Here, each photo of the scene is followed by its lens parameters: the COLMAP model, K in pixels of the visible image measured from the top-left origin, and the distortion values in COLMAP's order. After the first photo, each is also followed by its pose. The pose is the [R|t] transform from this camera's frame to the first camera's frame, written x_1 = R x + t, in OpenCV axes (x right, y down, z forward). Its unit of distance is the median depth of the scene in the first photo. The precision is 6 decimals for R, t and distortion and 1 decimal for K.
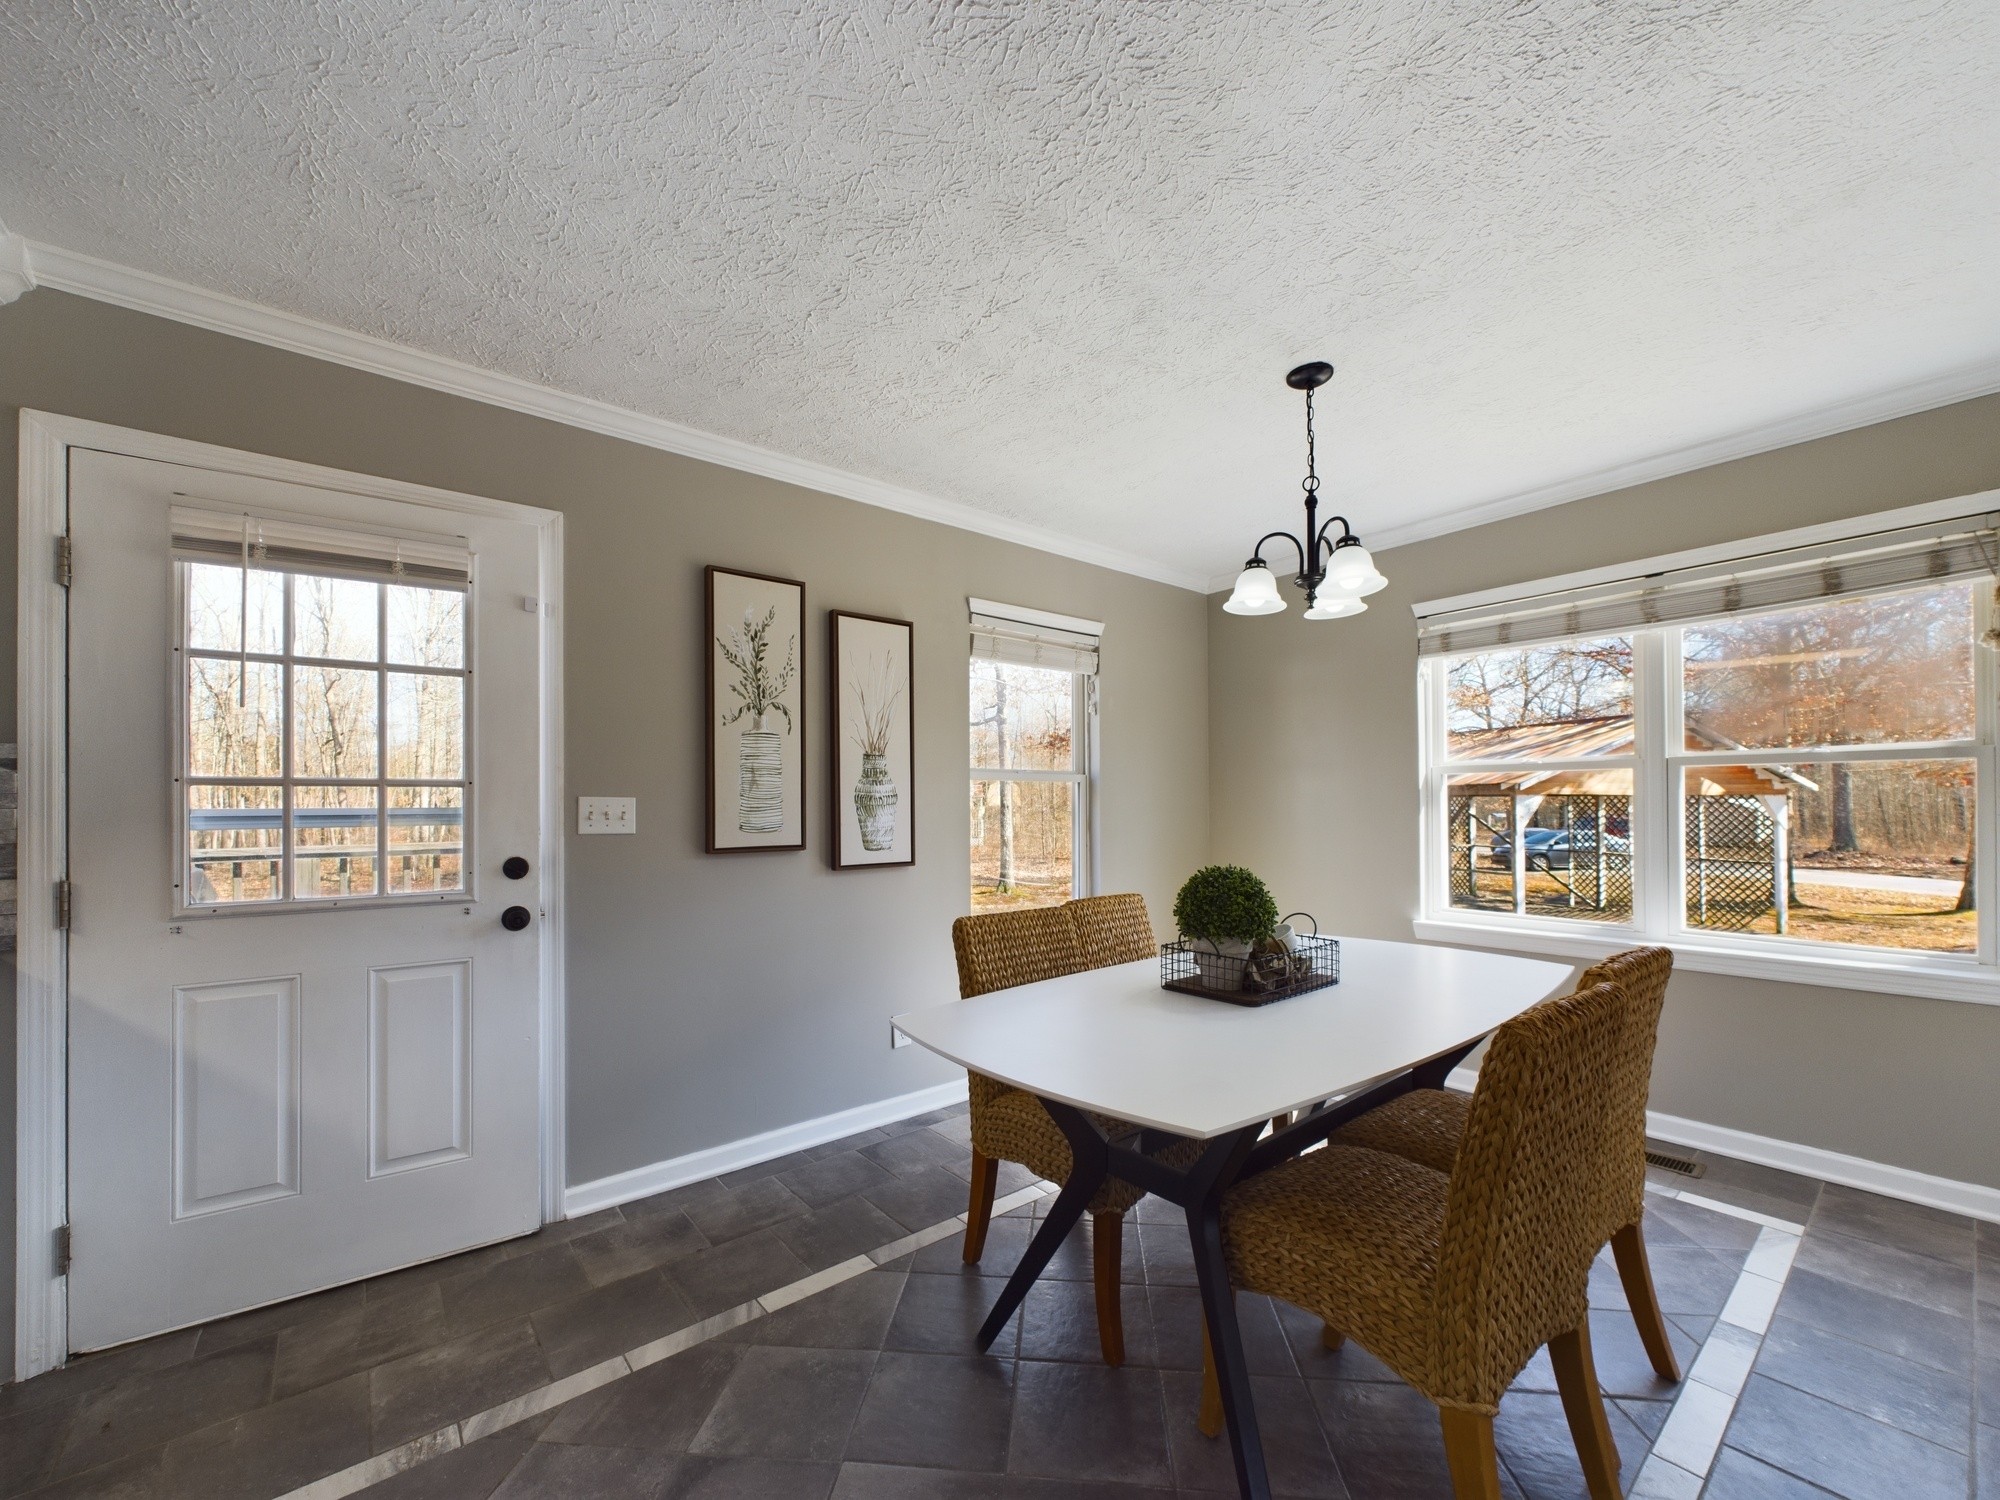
lens RADIAL K [[806.1, 0, 993.1], [0, 806.1, 796.1], [0, 0, 1]] dist [0.001677, 0.000086]
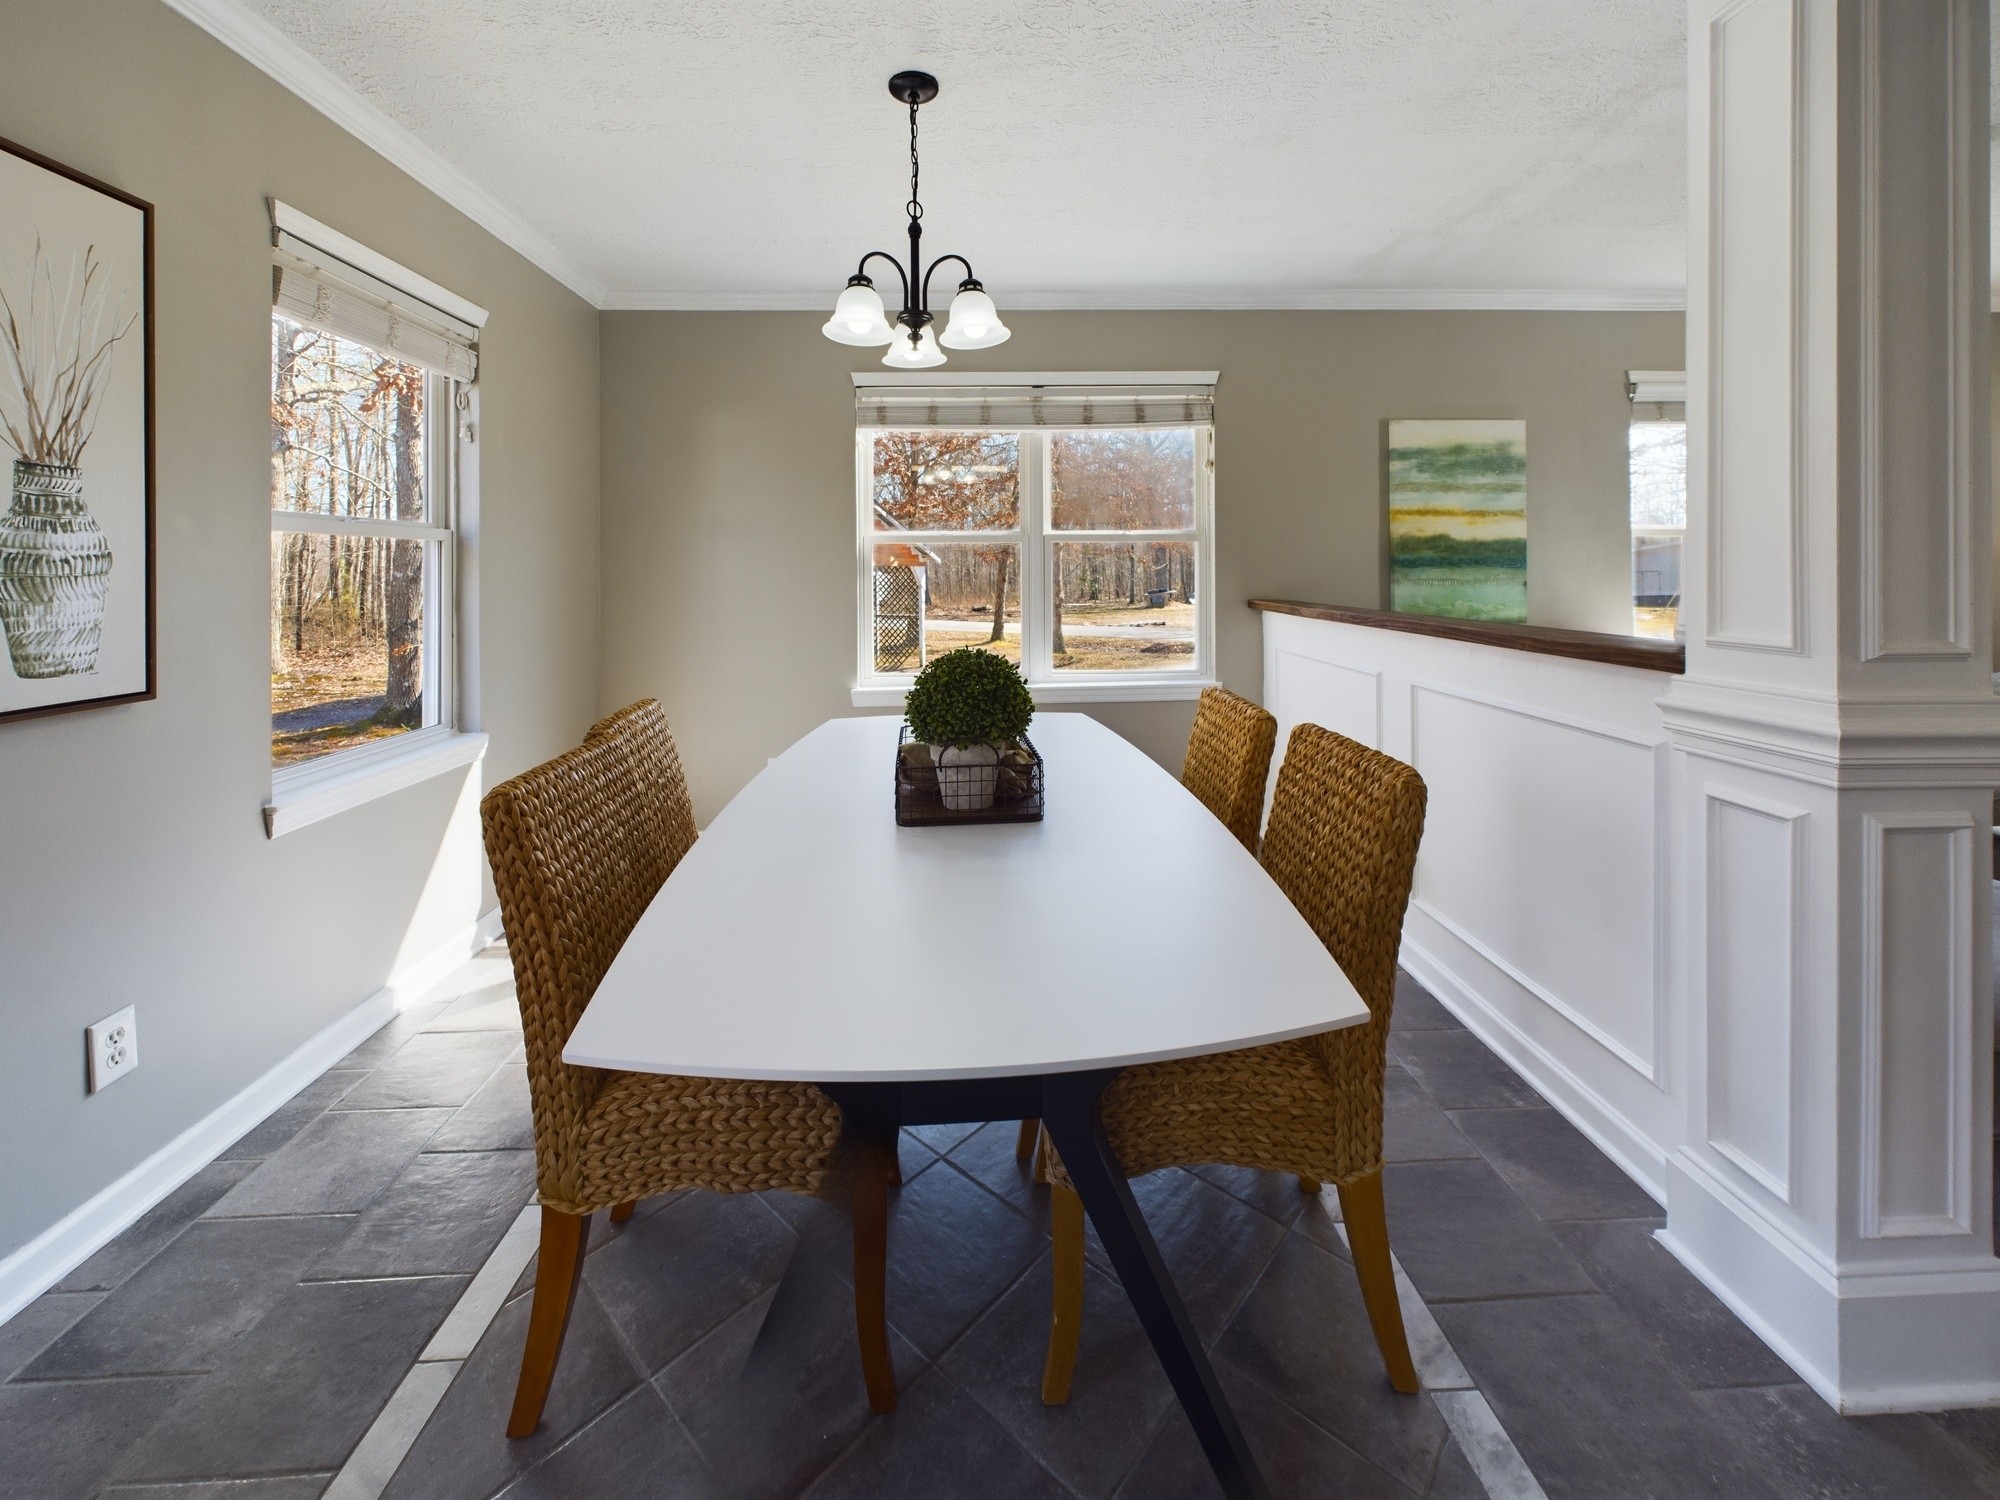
lens RADIAL K [[802.8, 0, 1008.5], [0, 802.8, 563.1], [0, 0, 1]] dist [0.000026, -0.000019]
pose [[0.593017, 0.007574, 0.805154, -0.191773], [-0.004285, 0.999971, -0.006250, 0.004200], [-0.805178, 0.000256, 0.593033, 0.302223]]
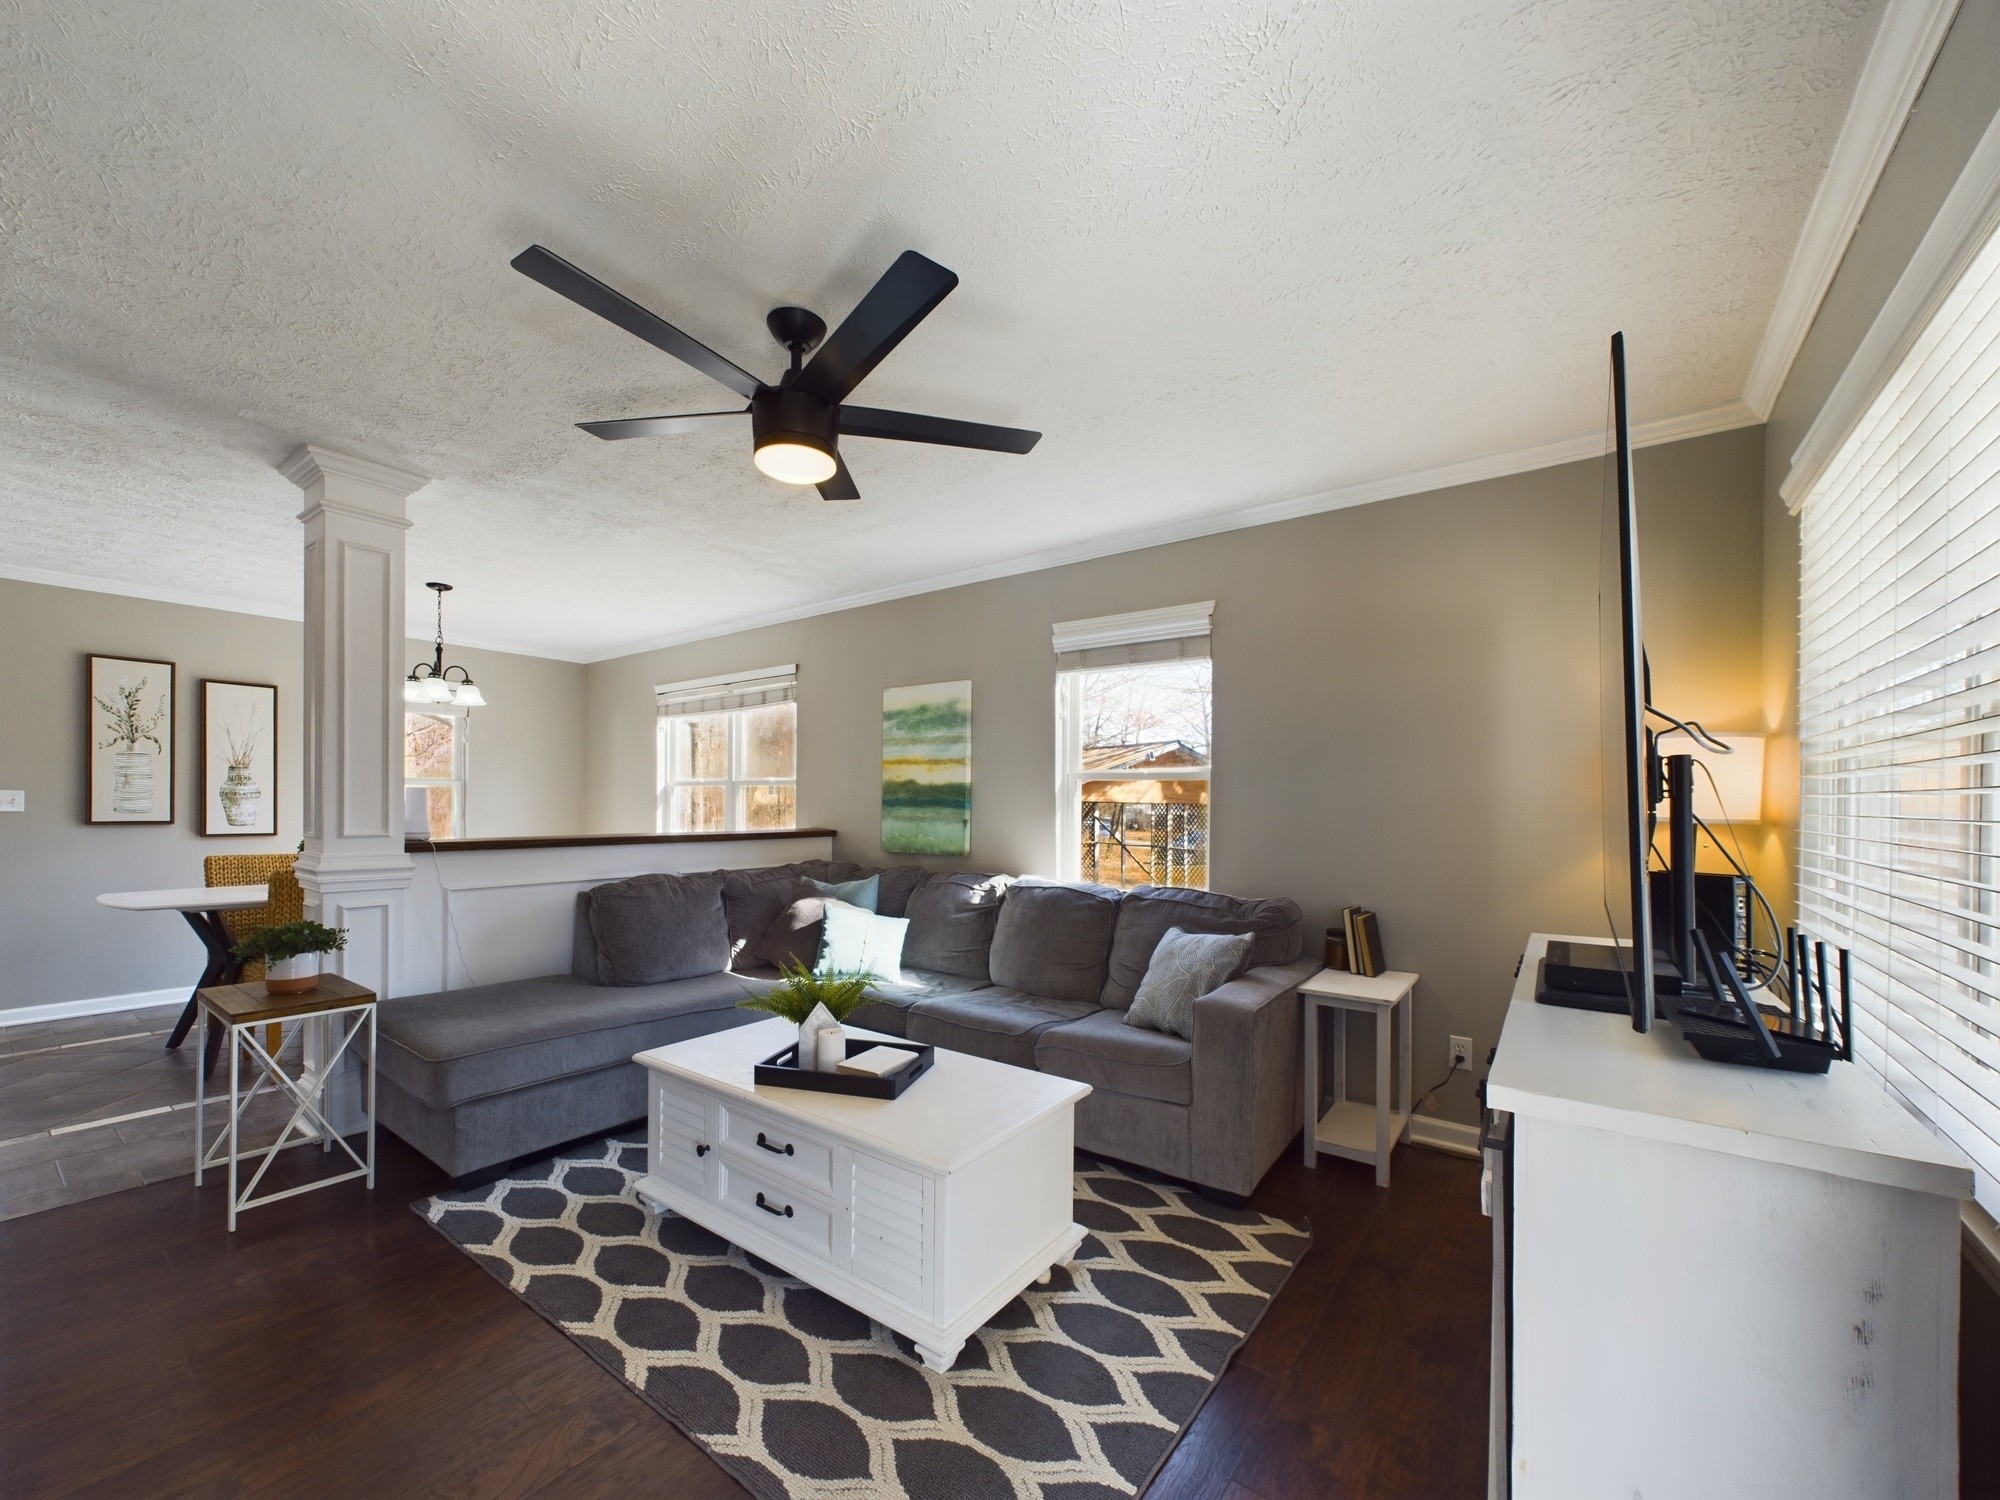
lens RADIAL K [[801.8, 0, 997.8], [0, 801.8, 808.4], [0, 0, 1]] dist [0.000541, 0.000160]
pose [[0.969302, 0.015891, 0.245358, 0.958115], [-0.019452, 0.999738, 0.012094, -0.017715], [-0.245101, -0.016495, 0.969357, -0.969428]]
